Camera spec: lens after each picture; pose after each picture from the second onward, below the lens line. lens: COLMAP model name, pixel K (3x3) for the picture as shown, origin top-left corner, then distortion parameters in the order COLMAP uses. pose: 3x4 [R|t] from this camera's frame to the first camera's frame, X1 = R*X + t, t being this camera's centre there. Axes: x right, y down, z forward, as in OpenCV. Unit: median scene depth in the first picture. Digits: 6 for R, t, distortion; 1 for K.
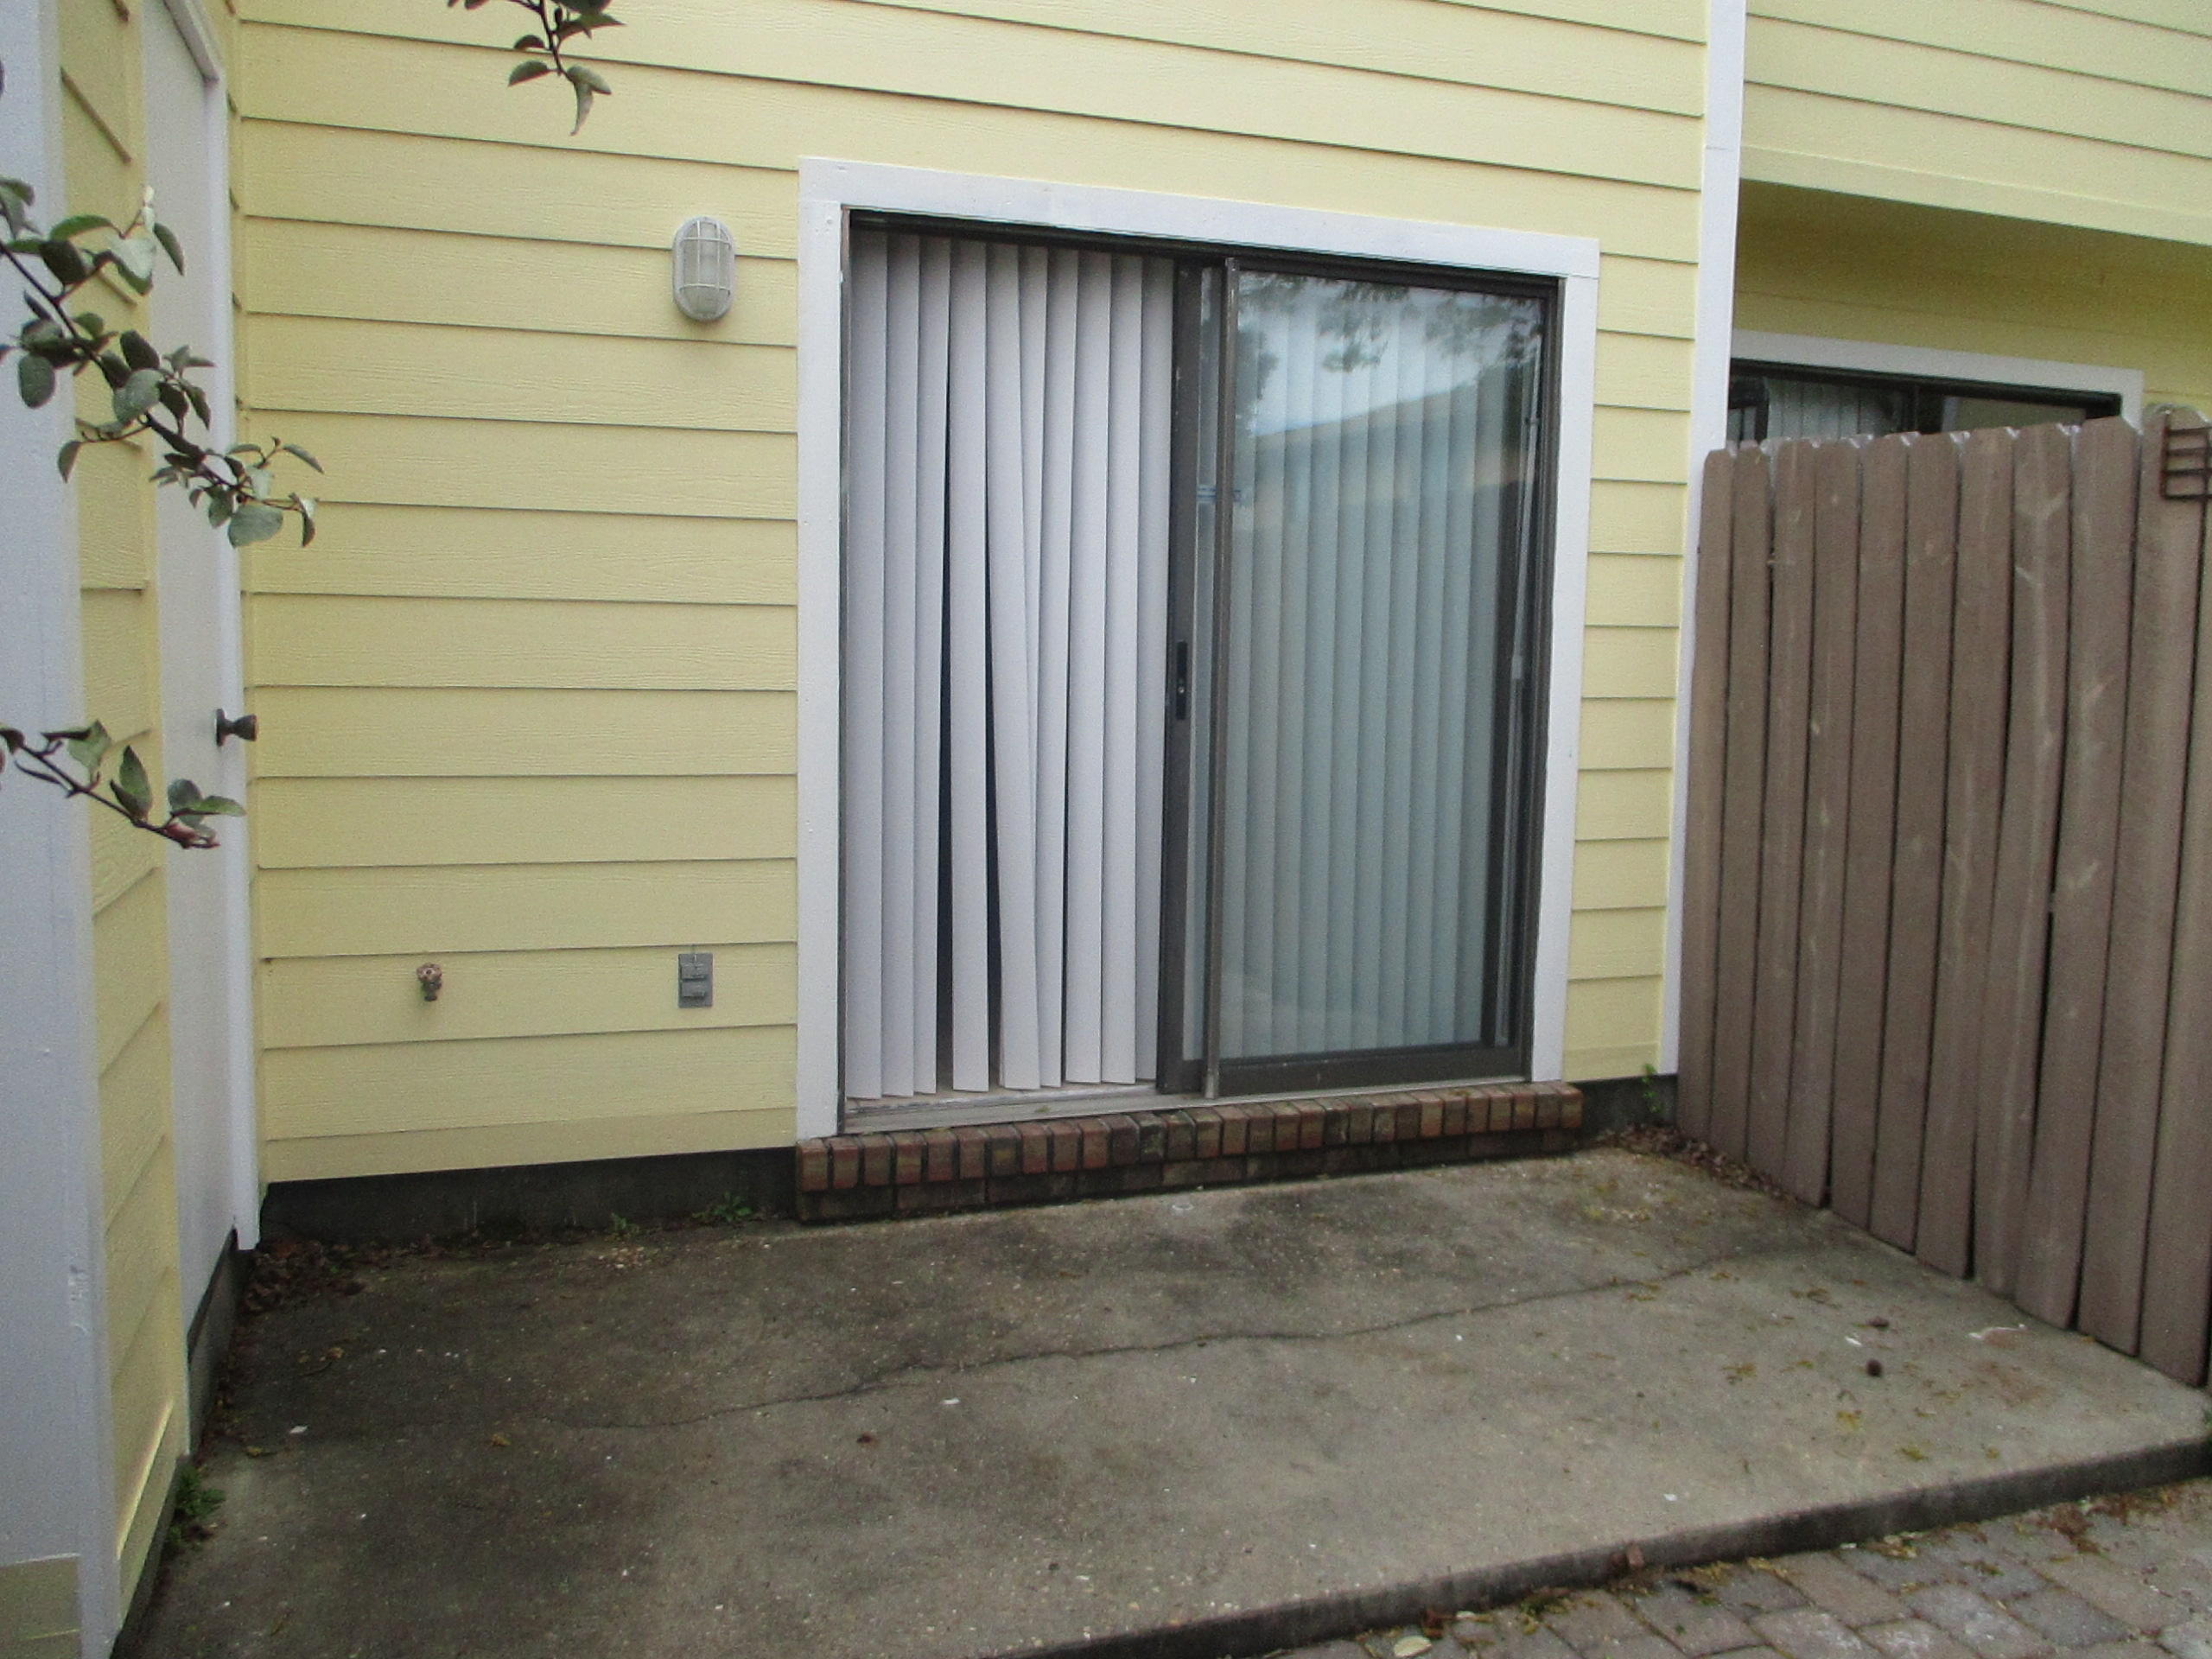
lens RADIAL K [[1850.6, 0, 1151.2], [0, 1850.6, 807.0], [0, 0, 1]] dist [-0.036211, 0.020712]
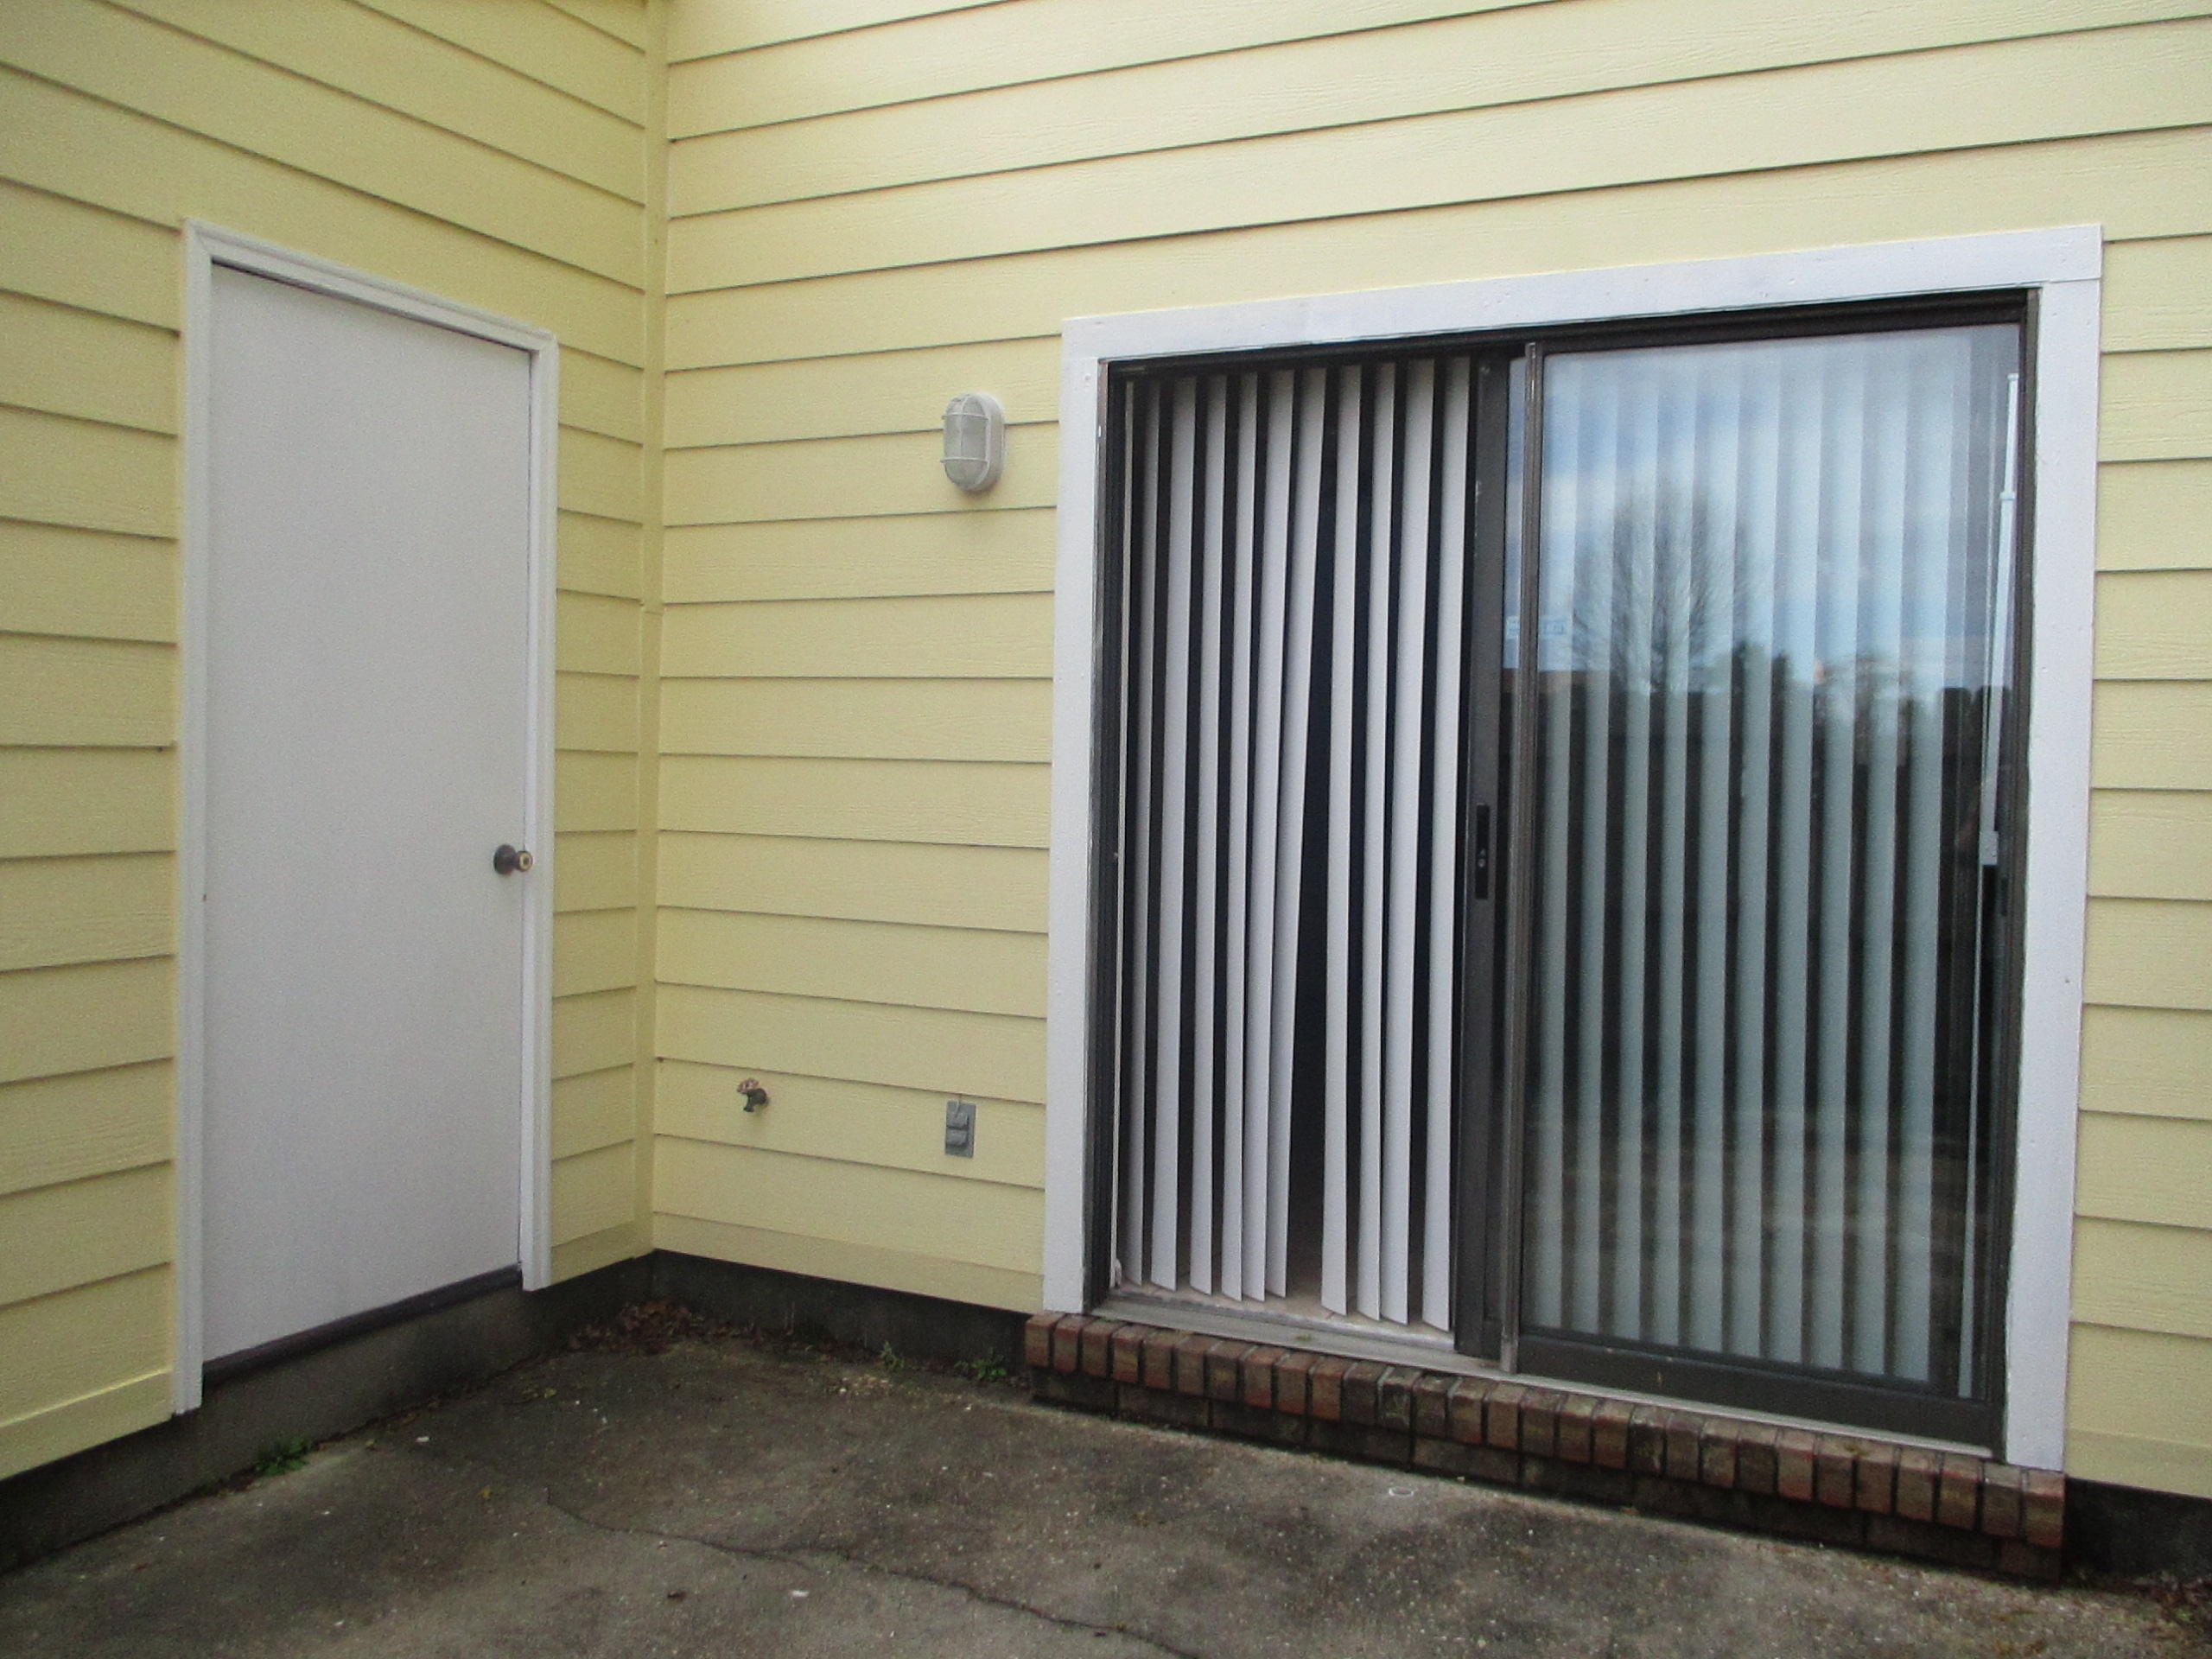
lens RADIAL K [[1850.6, 0, 1151.2], [0, 1850.6, 807.0], [0, 0, 1]] dist [-0.036211, 0.020712]
pose [[0.701663, 0.011269, -0.712420, 0.525978], [-0.077760, 0.995114, -0.060845, -0.027706], [0.708253, 0.098091, 0.699111, 0.328460]]
